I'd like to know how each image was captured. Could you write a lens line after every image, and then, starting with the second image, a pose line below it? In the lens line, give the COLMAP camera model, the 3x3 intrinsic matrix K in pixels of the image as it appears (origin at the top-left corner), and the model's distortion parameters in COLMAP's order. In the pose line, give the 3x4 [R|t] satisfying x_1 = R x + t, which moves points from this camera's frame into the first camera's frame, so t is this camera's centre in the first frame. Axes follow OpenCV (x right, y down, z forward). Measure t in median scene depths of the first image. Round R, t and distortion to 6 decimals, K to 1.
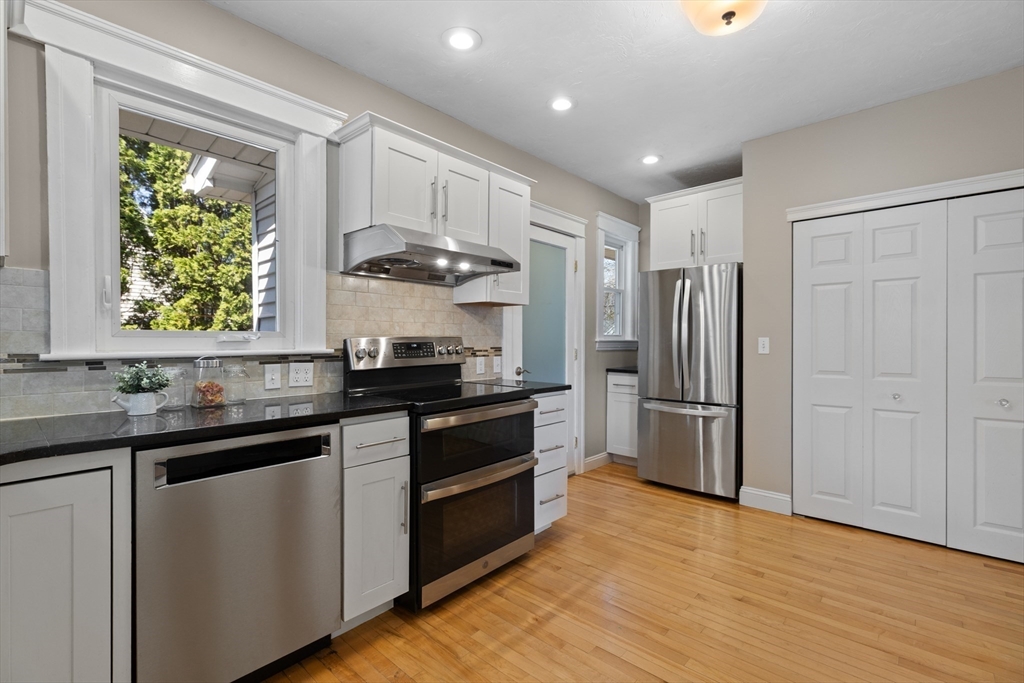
lens RADIAL K [[460.5, 0, 512.7], [0, 460.5, 344.4], [0, 0, 1]] dist [0.007538, -0.001127]
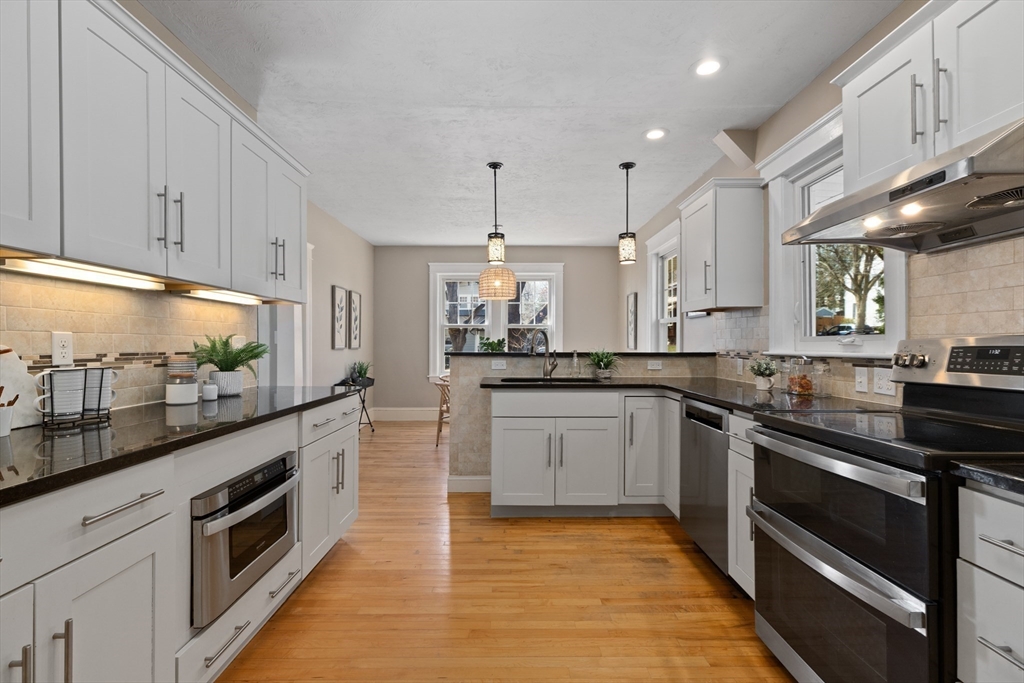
lens RADIAL K [[460.5, 0, 511.9], [0, 460.5, 345.5], [0, 0, 1]] dist [0.007538, -0.001127]
pose [[-0.739097, 0.003603, -0.673590, 0.583118], [-0.001105, 0.999978, 0.006562, -0.007999], [0.673598, 0.005595, -0.739076, 0.999325]]
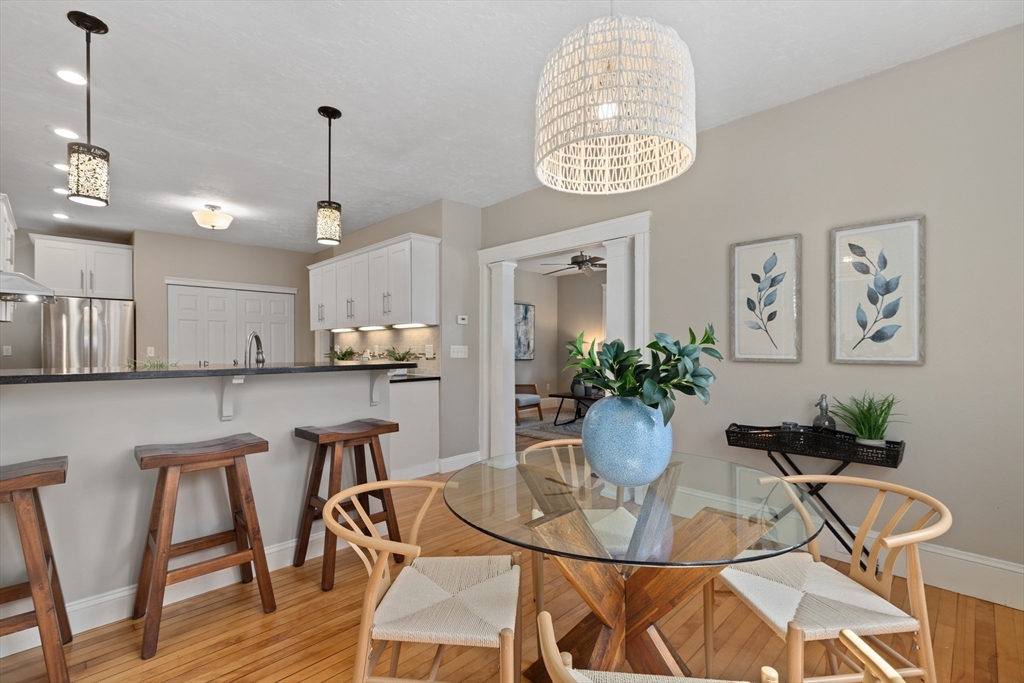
lens RADIAL K [[460.5, 0, 508.7], [0, 460.5, 346.0], [0, 0, 1]] dist [0.007538, -0.001127]
pose [[0.063129, 0.005020, 0.997993, -1.353708], [0.001346, 0.999986, -0.005115, -0.008185], [-0.998004, 0.001666, 0.063121, -0.559318]]
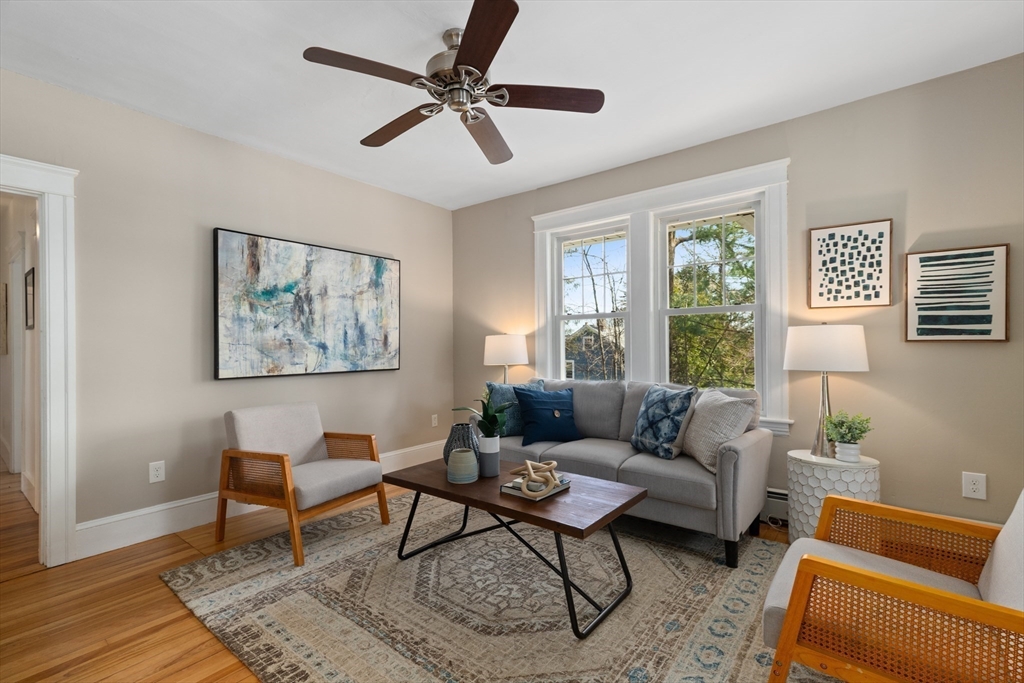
lens RADIAL K [[460.5, 0, 509.9], [0, 460.5, 342.5], [0, 0, 1]] dist [0.007538, -0.001127]
pose [[-0.060127, 0.002594, 0.998187, 0.297400], [0.011937, 0.999927, -0.001879, -0.015104], [-0.998119, 0.011802, -0.060154, -0.825117]]
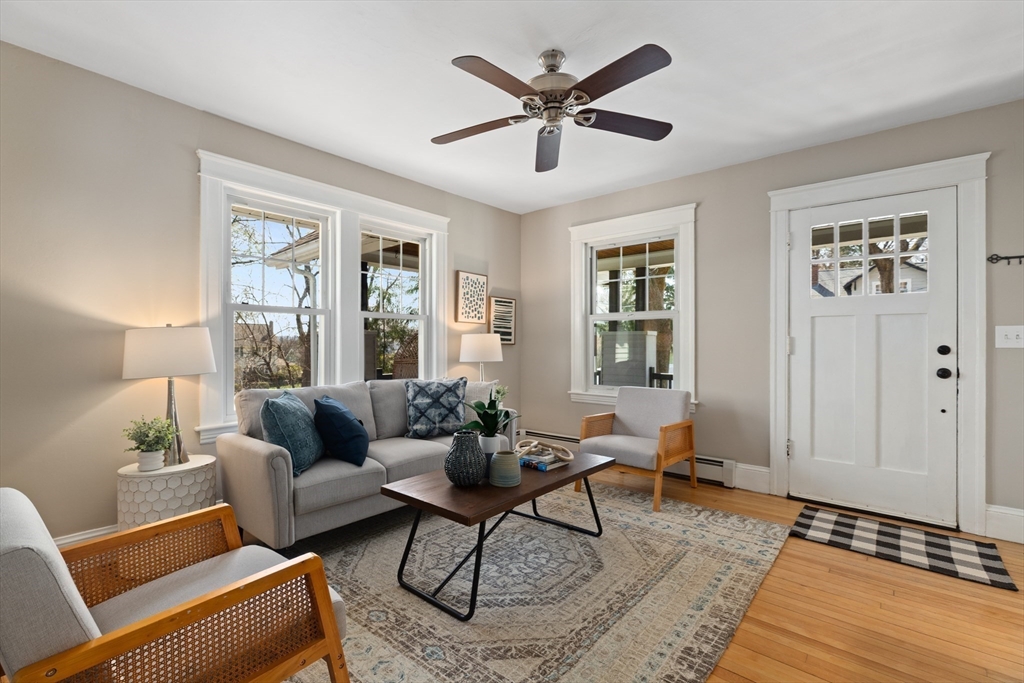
lens RADIAL K [[460.5, 0, 510.3], [0, 460.5, 343.2], [0, 0, 1]] dist [0.007538, -0.001127]
pose [[-0.999587, -0.001721, -0.028677, 1.209997], [-0.001707, 0.999998, -0.000507, -0.011960], [0.028678, -0.000457, -0.999589, 0.075857]]
